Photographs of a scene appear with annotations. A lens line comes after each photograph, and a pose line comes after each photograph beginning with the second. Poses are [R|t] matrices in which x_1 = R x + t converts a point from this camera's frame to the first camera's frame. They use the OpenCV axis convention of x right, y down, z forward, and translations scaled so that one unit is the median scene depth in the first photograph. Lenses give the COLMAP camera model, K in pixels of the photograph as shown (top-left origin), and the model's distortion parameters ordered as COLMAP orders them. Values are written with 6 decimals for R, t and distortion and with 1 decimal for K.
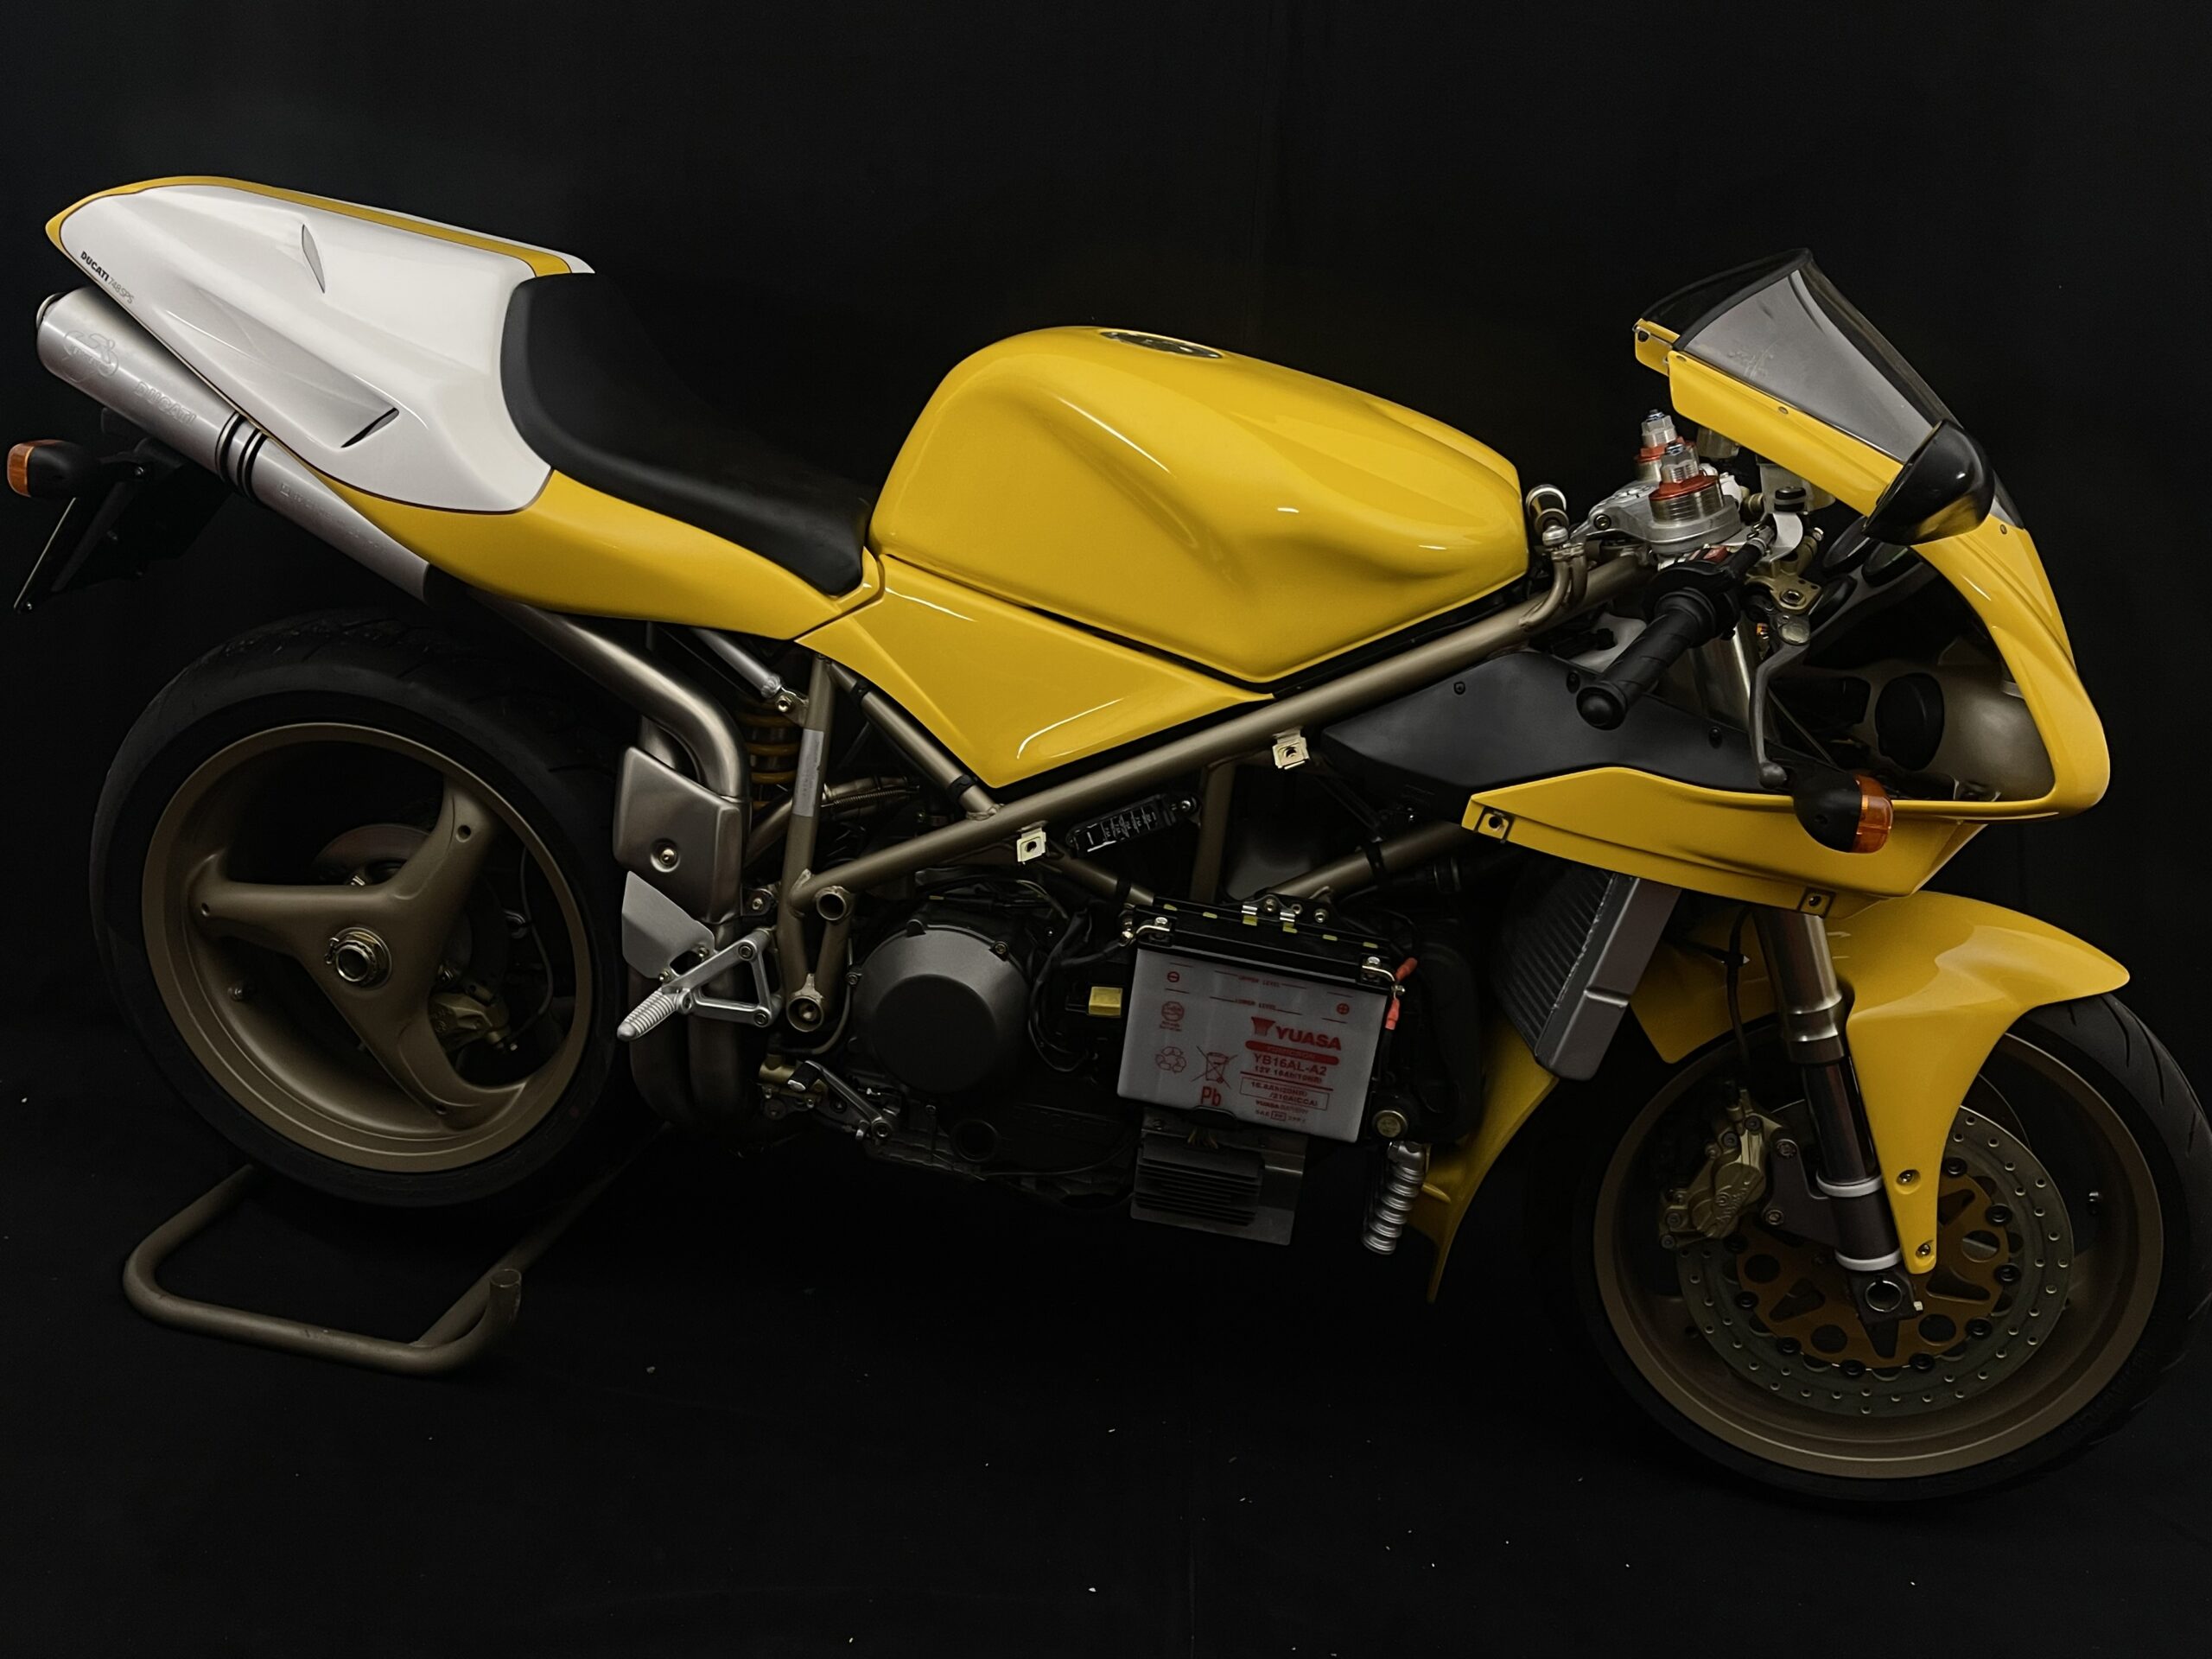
lens RADIAL K [[1984.4, 0, 1104.8], [0, 1984.4, 831.6], [0, 0, 1]] dist [0.020117, -0.022803]
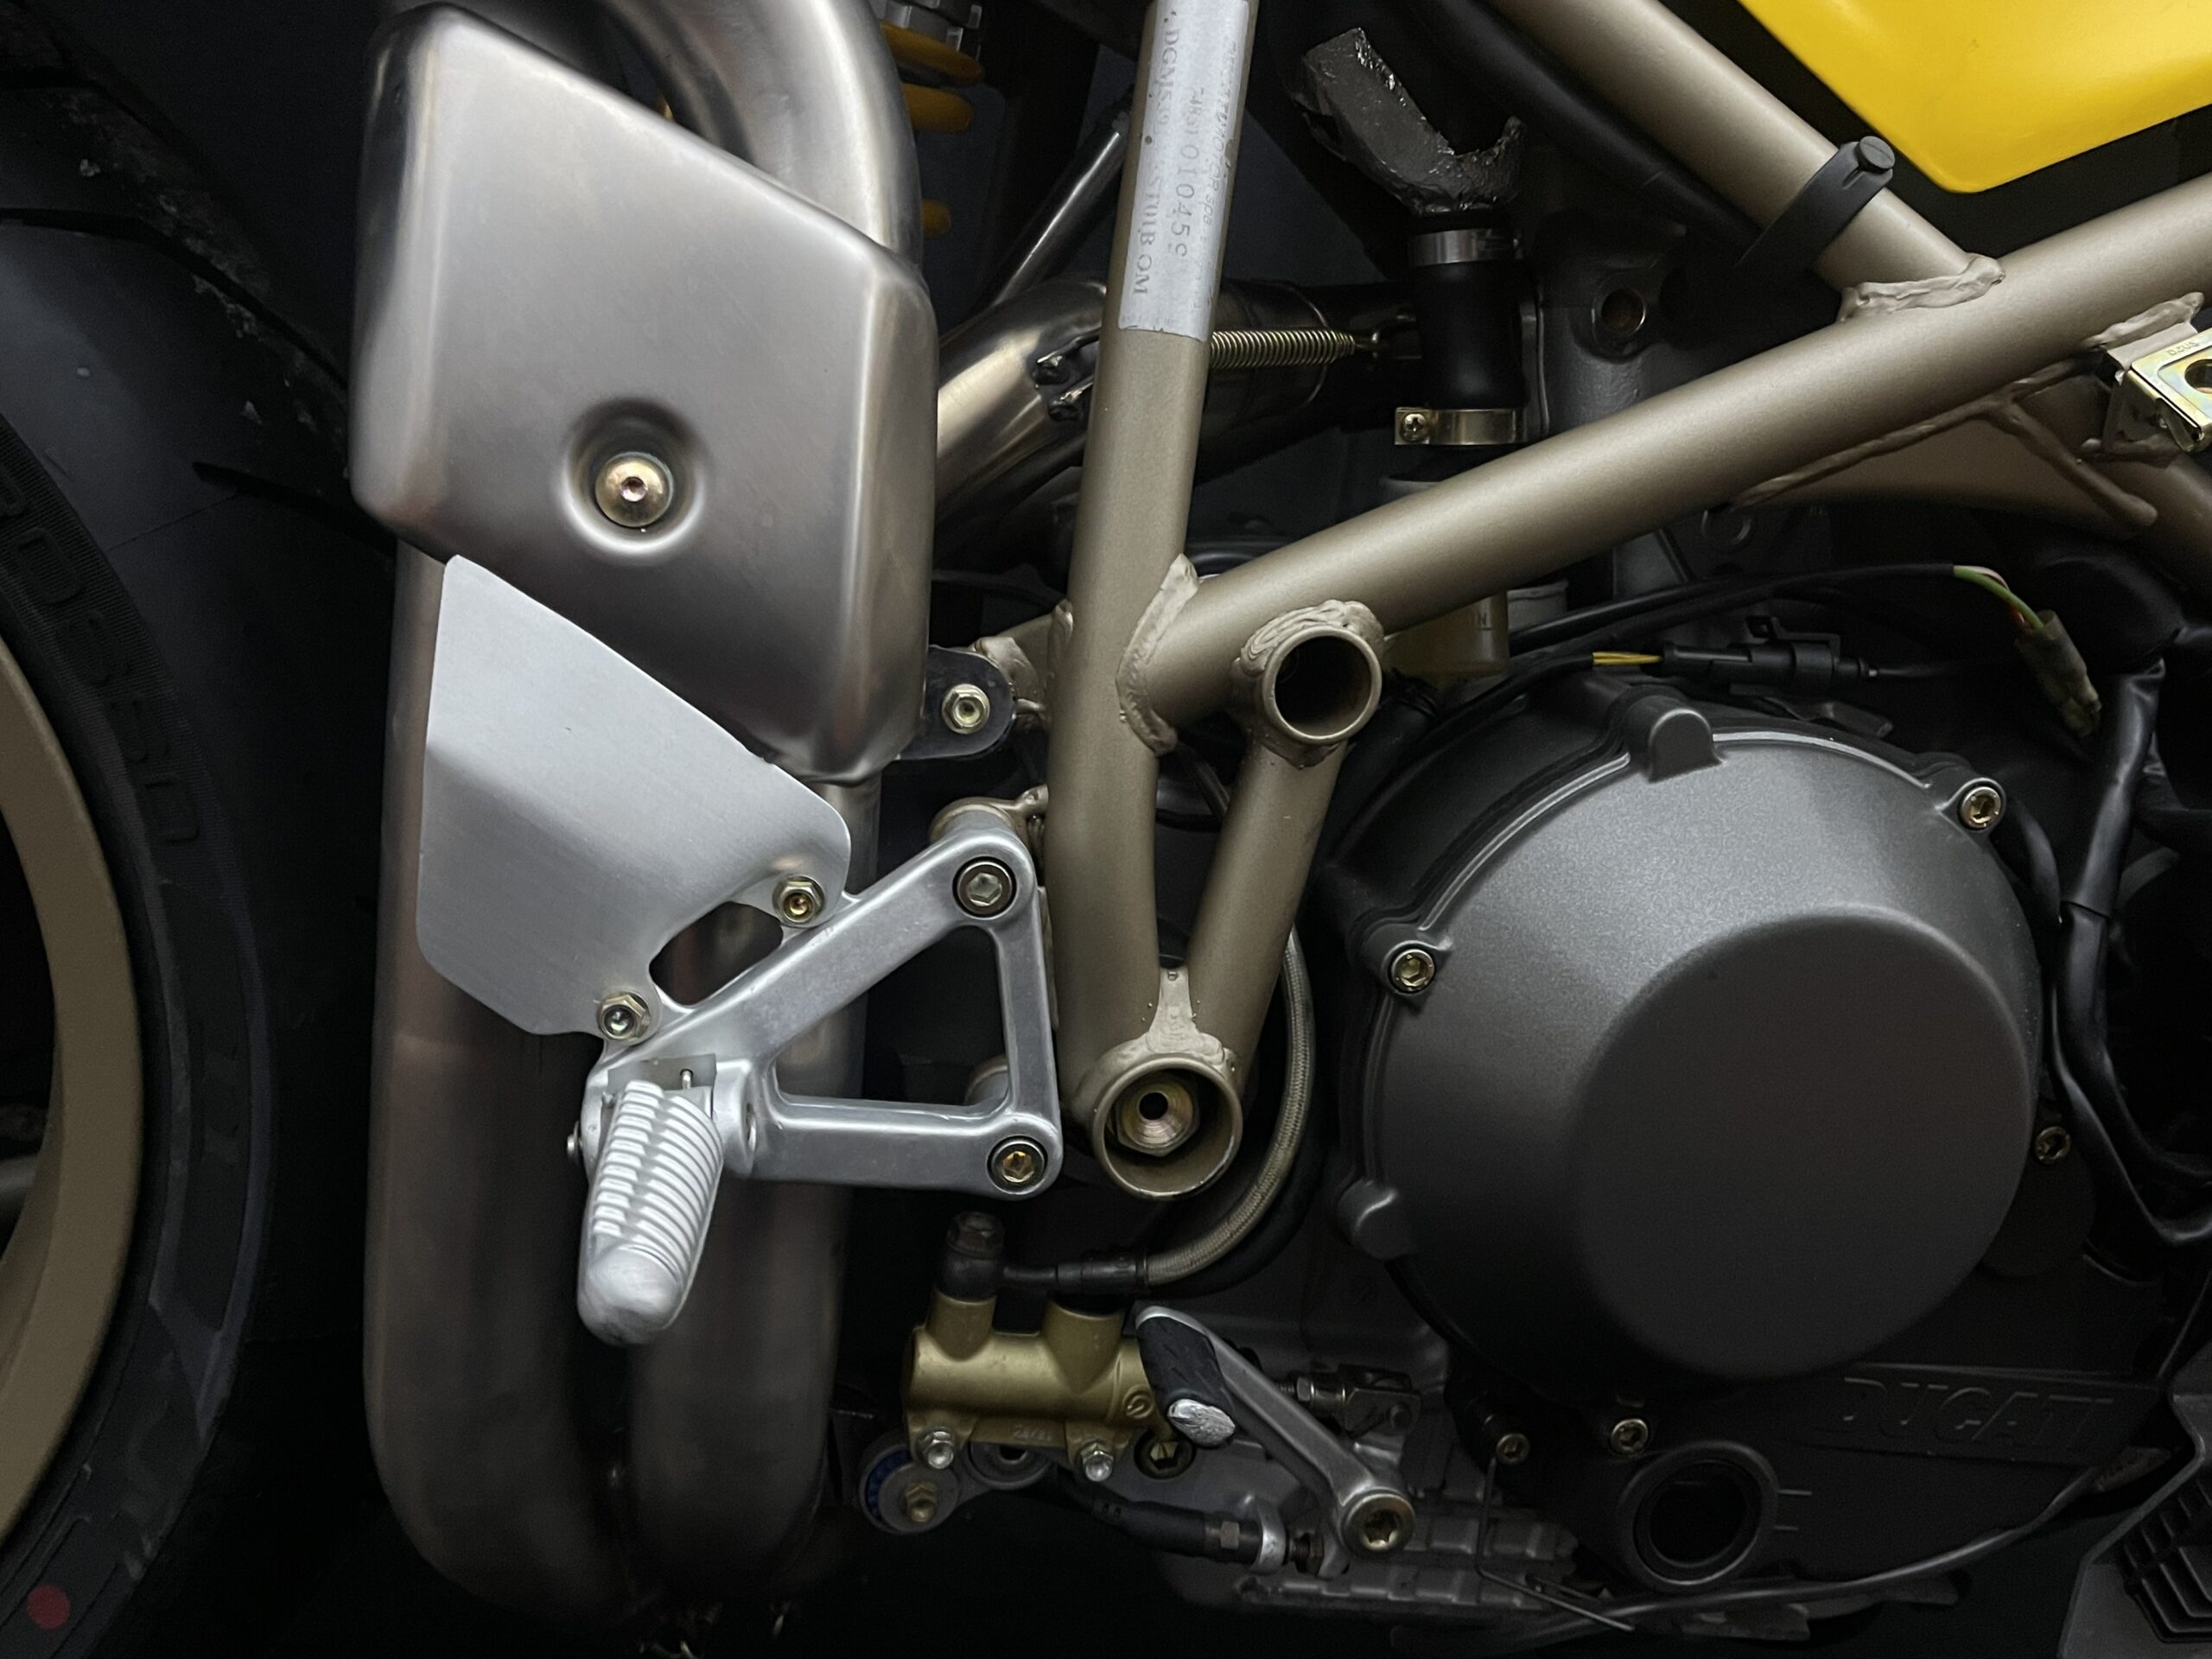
lens RADIAL K [[1984.4, 0, 1104.8], [0, 1984.4, 810.8], [0, 0, 1]] dist [0.020117, -0.022803]
pose [[0.930176, -0.039652, 0.364965, -0.254286], [0.064628, 0.996310, -0.056470, 0.065696], [-0.361379, 0.076114, 0.929307, 0.771338]]
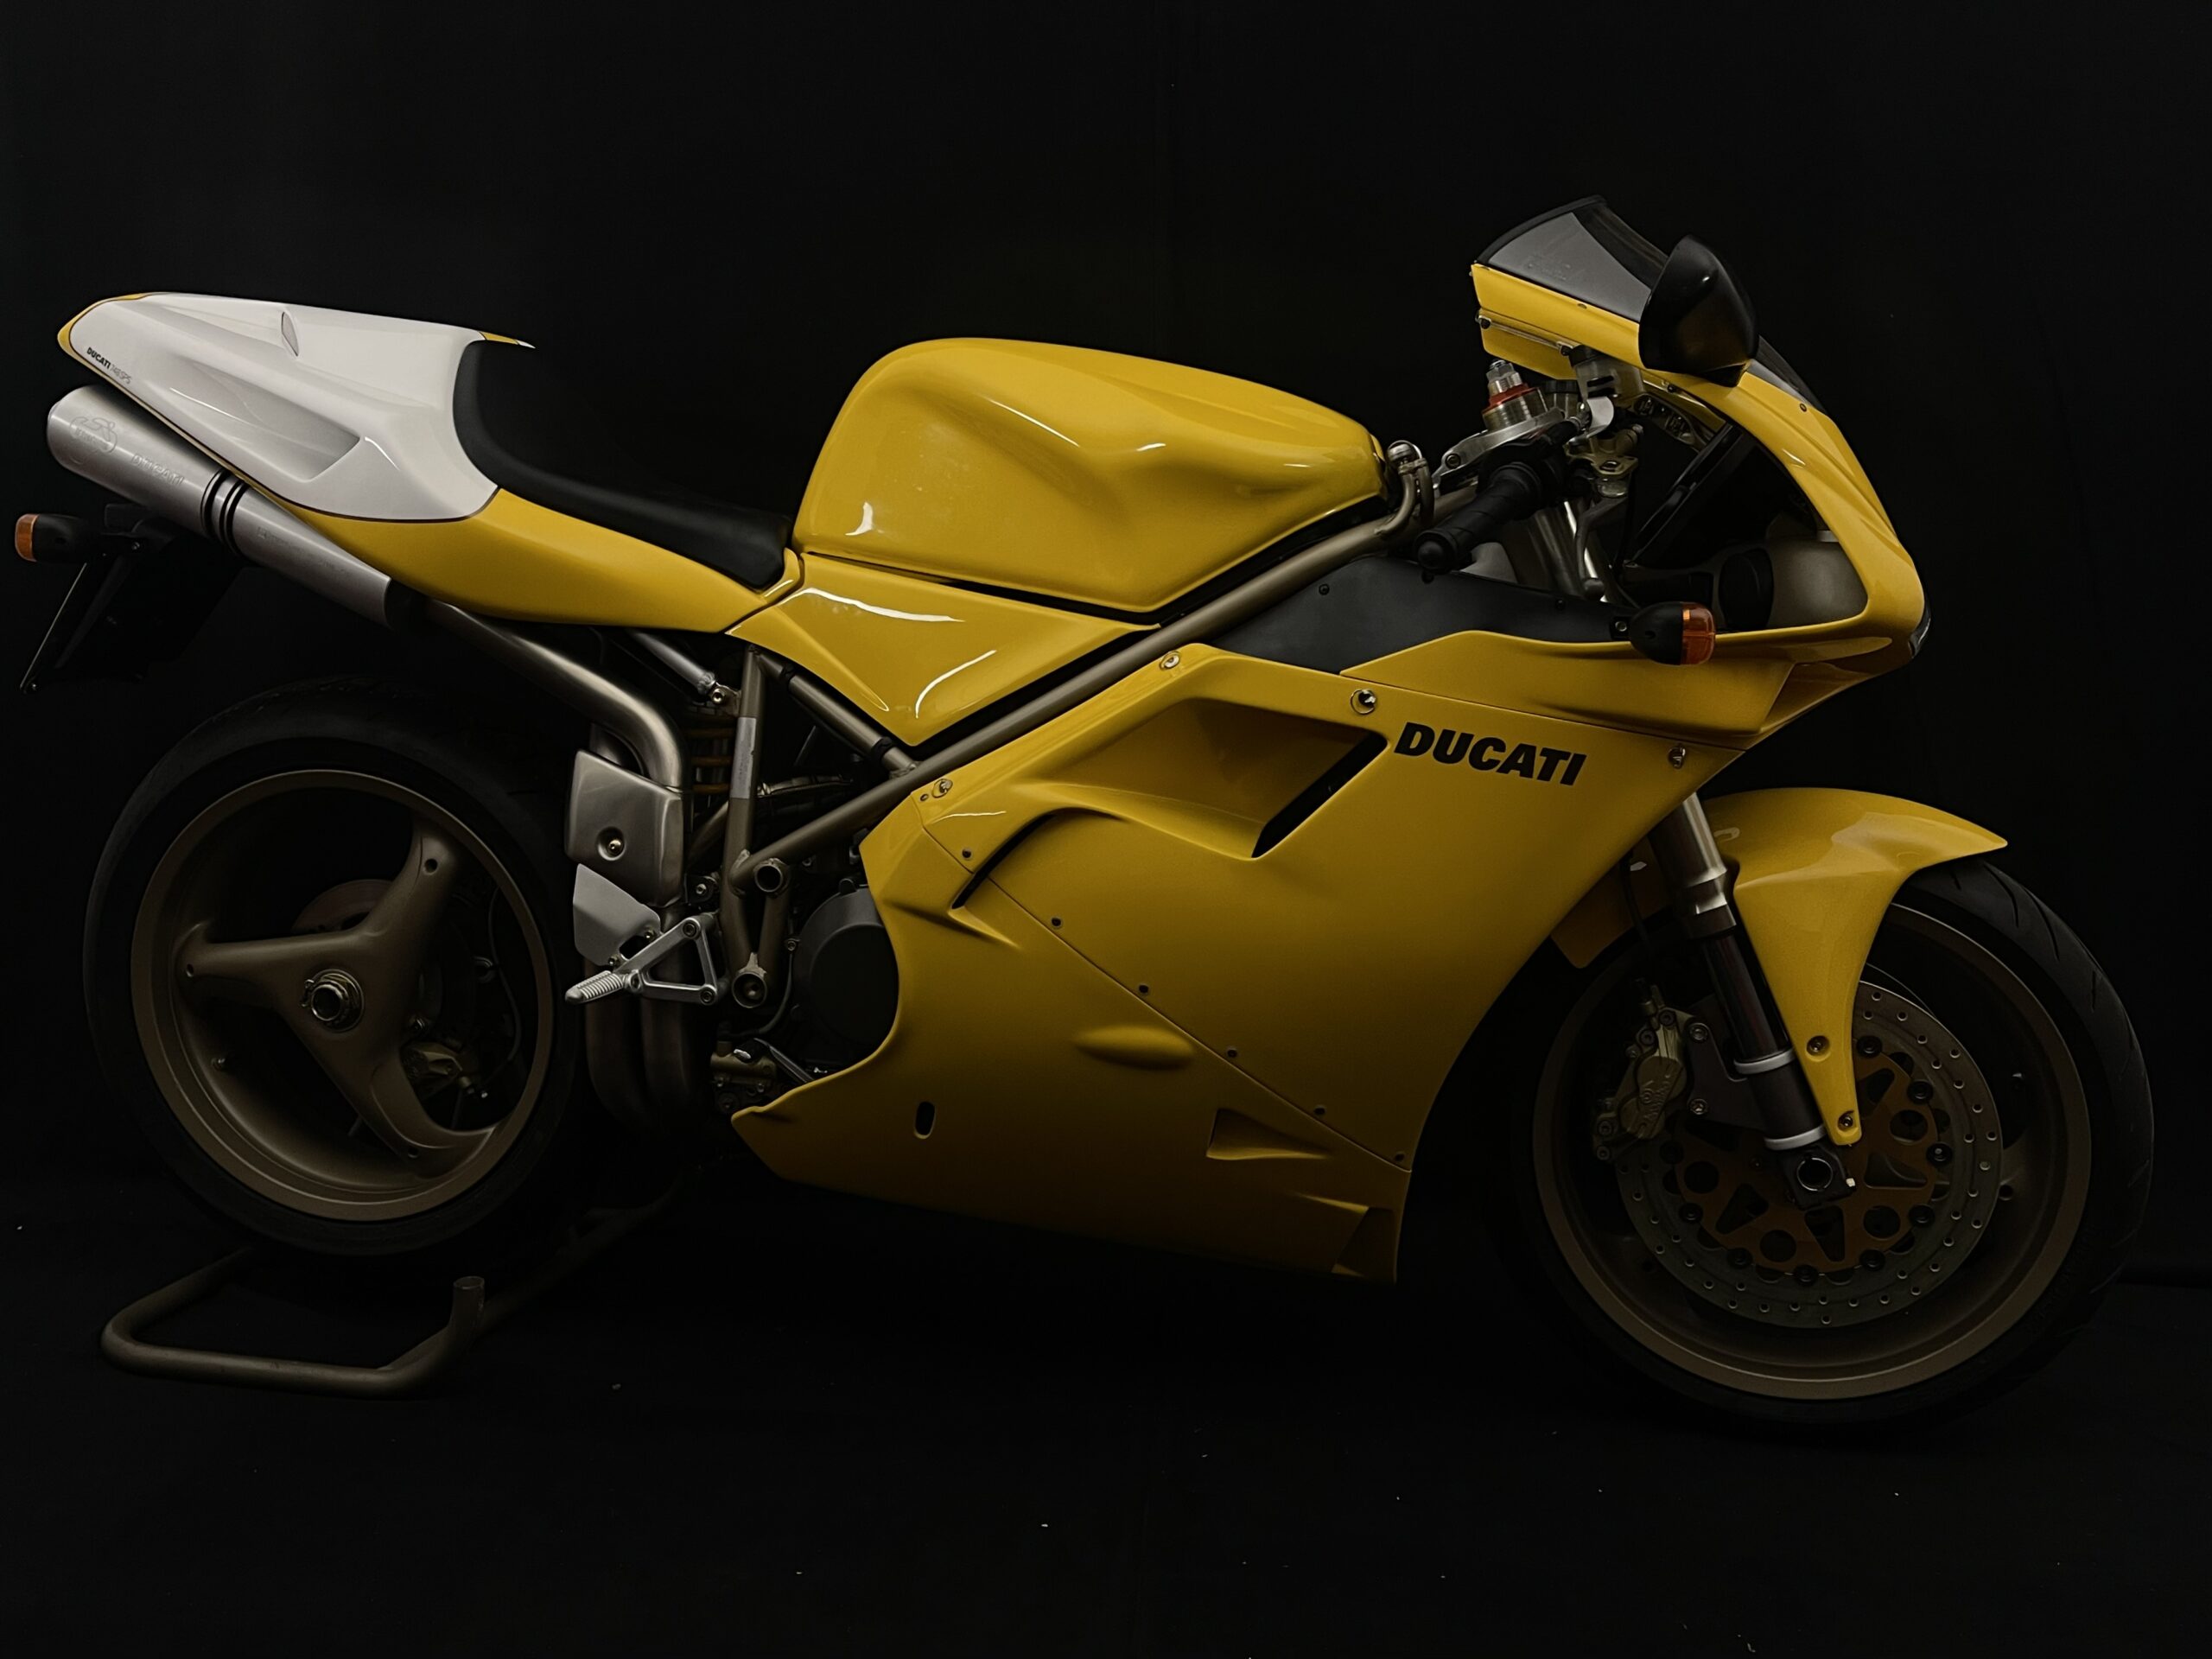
lens RADIAL K [[1984.4, 0, 1115.2], [0, 1984.4, 816.7], [0, 0, 1]] dist [0.020117, -0.022803]
pose [[0.997289, -0.071951, -0.015408, 0.064179], [0.067347, 0.976901, -0.202800, 0.230360], [0.029644, 0.201213, 0.979099, -0.034346]]
